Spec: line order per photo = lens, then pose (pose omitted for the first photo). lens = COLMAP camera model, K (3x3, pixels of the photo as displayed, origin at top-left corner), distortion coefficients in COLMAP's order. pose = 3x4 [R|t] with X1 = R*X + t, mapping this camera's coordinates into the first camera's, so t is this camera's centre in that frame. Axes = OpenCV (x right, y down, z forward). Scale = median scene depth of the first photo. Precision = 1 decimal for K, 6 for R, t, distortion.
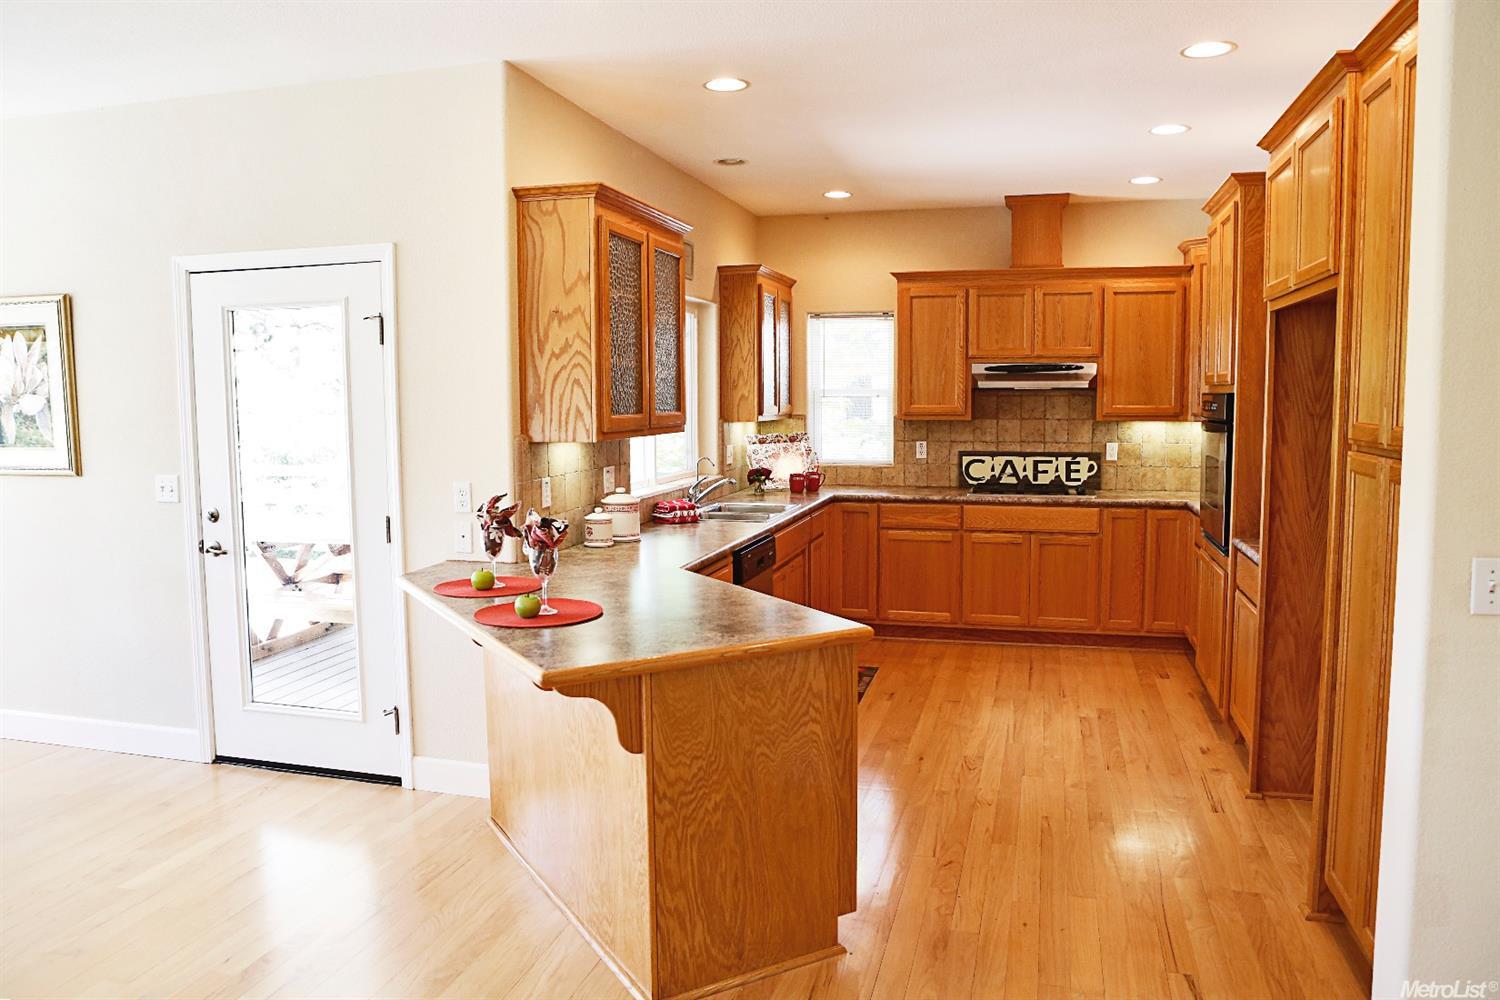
lens RADIAL K [[1099.3, 0, 750.0], [0, 1099.3, 500.0], [0, 0, 1]] dist [-0.093281, 0.000342]
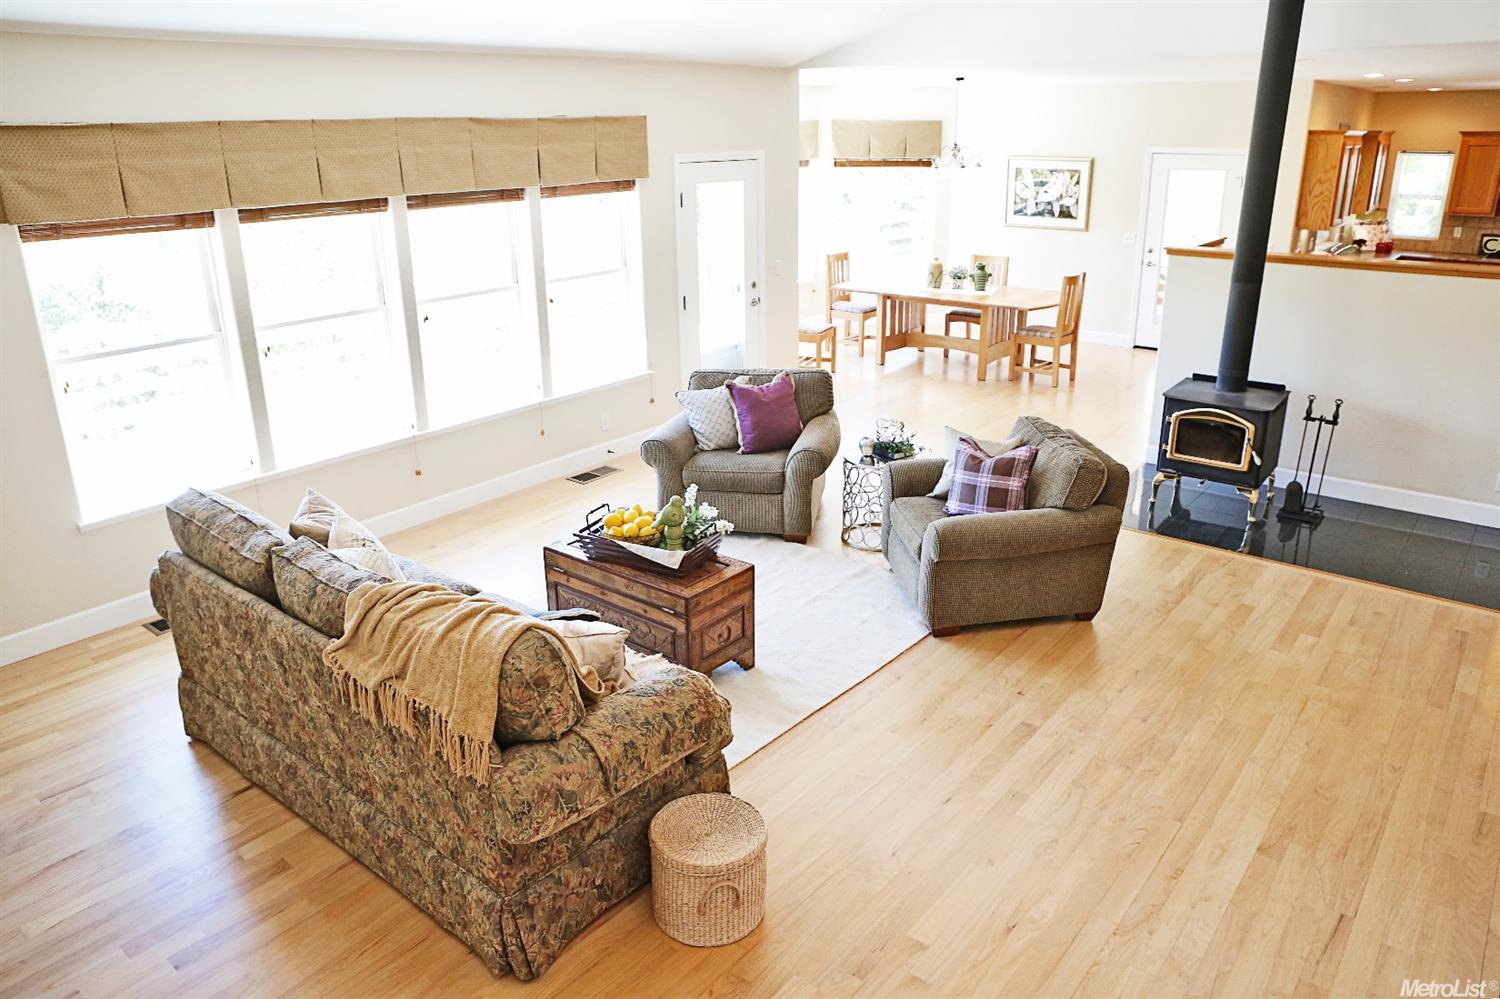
lens RADIAL K [[1046.0, 0, 750.0], [0, 1046.0, 499.5], [0, 0, 1]] dist [-0.098510, 0.073655]
pose [[0.916365, 0.132993, -0.377608, -0.236657], [-0.037059, 0.967339, 0.250762, 0.005933], [0.398624, -0.215796, 0.891365, -1.106514]]
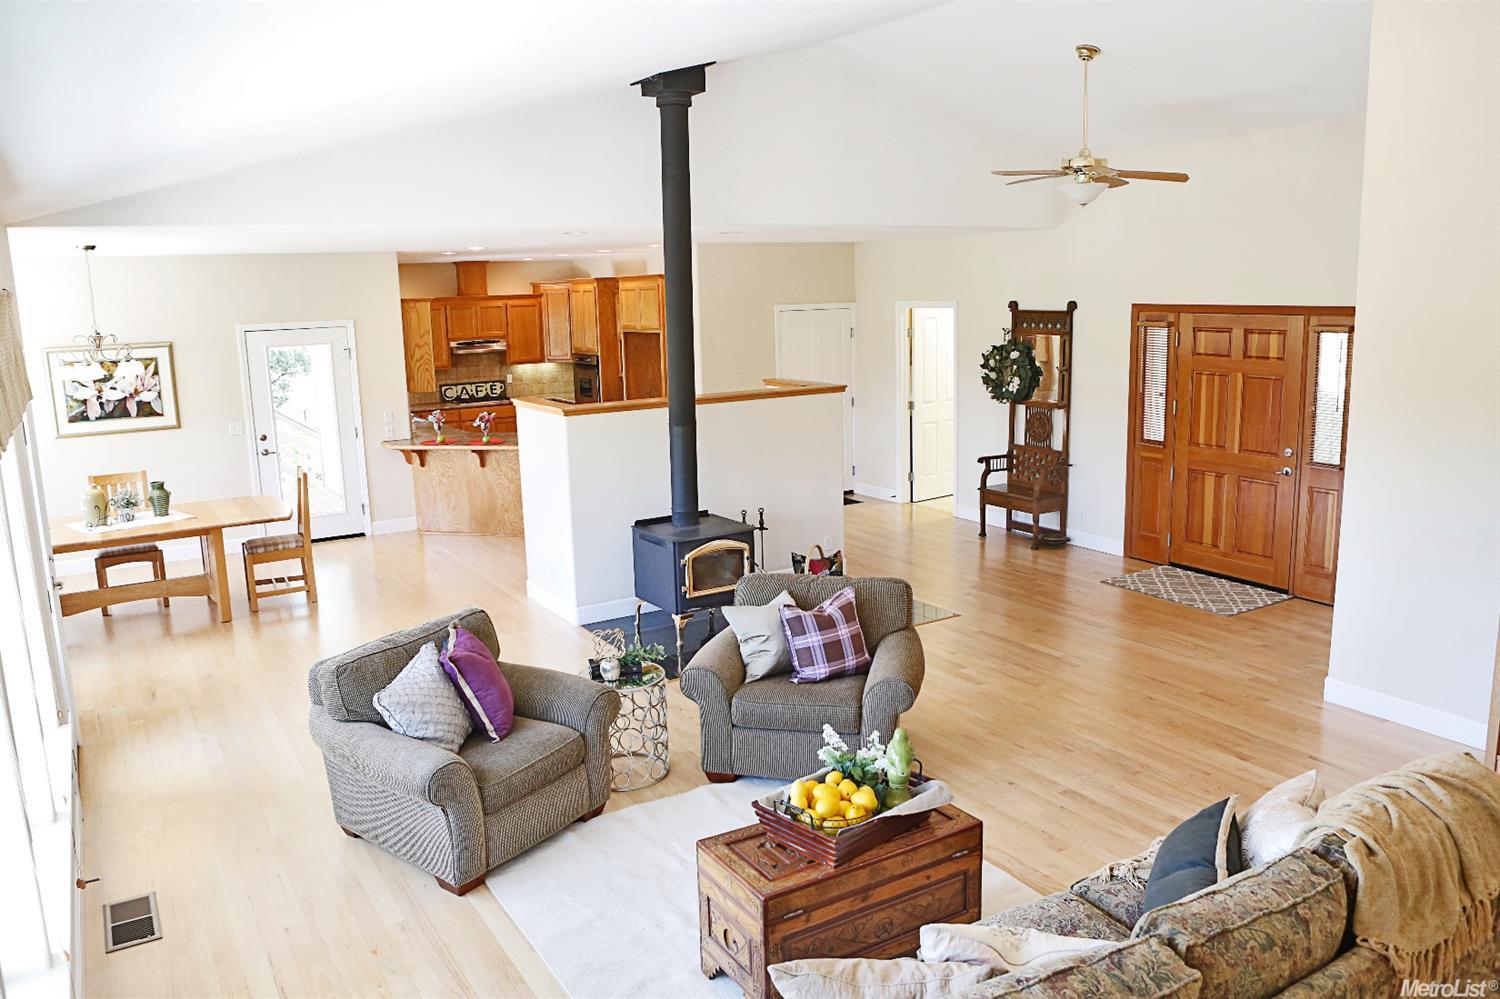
lens RADIAL K [[1123.8, 0, 750.0], [0, 1123.8, 499.5], [0, 0, 1]] dist [-0.060219, 0.007070]
pose [[0.690330, -0.149190, 0.707946, -0.948141], [0.095482, 0.988736, 0.115256, -0.018655], [-0.717167, -0.011969, 0.696799, -0.890481]]
